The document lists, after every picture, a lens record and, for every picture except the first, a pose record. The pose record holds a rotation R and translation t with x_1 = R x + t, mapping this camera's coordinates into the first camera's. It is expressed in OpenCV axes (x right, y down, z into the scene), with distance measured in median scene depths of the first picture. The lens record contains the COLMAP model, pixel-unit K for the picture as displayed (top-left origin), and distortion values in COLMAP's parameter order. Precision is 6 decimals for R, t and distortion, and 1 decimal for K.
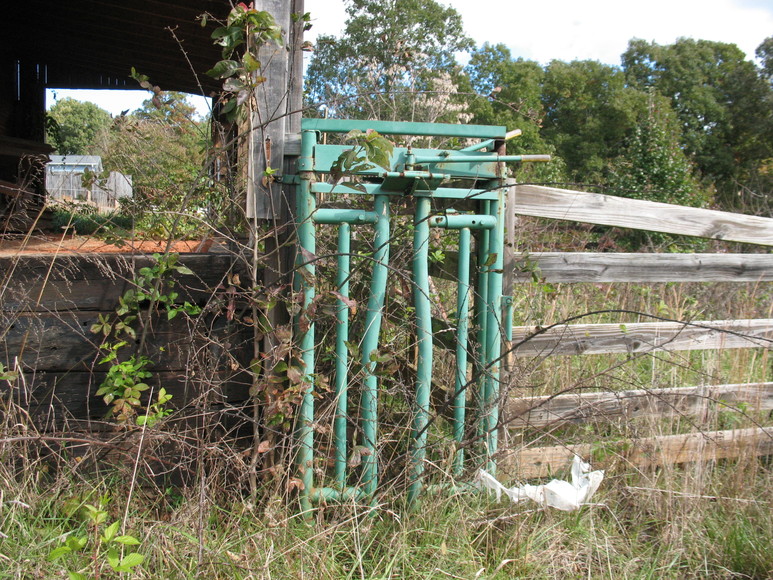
lens RADIAL K [[792.8, 0, 381.1], [0, 792.8, 287.2], [0, 0, 1]] dist [-0.116239, 0.000000]
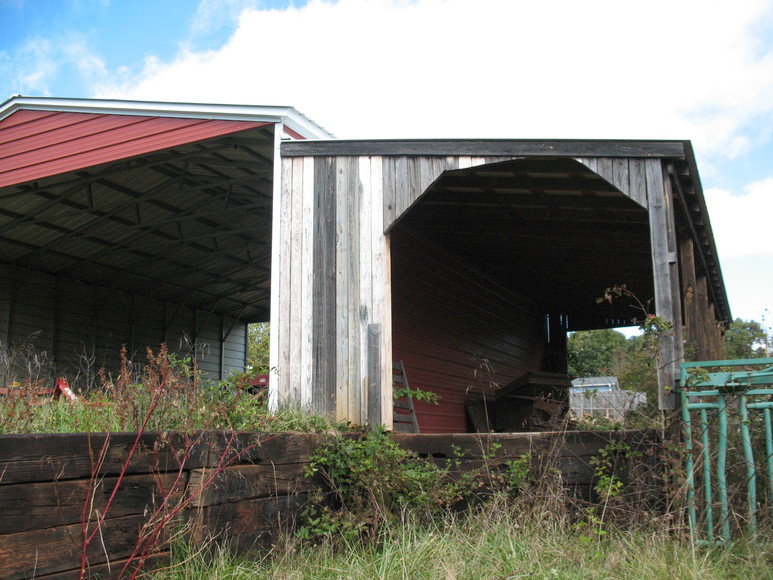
lens RADIAL K [[792.8, 0, 385.1], [0, 792.8, 290.4], [0, 0, 1]] dist [-0.116239, 0.000000]
pose [[0.804535, -0.135277, -0.578293, 0.513968], [-0.025779, 0.964842, -0.261564, 0.177323], [0.593345, 0.225345, 0.772762, -1.193338]]
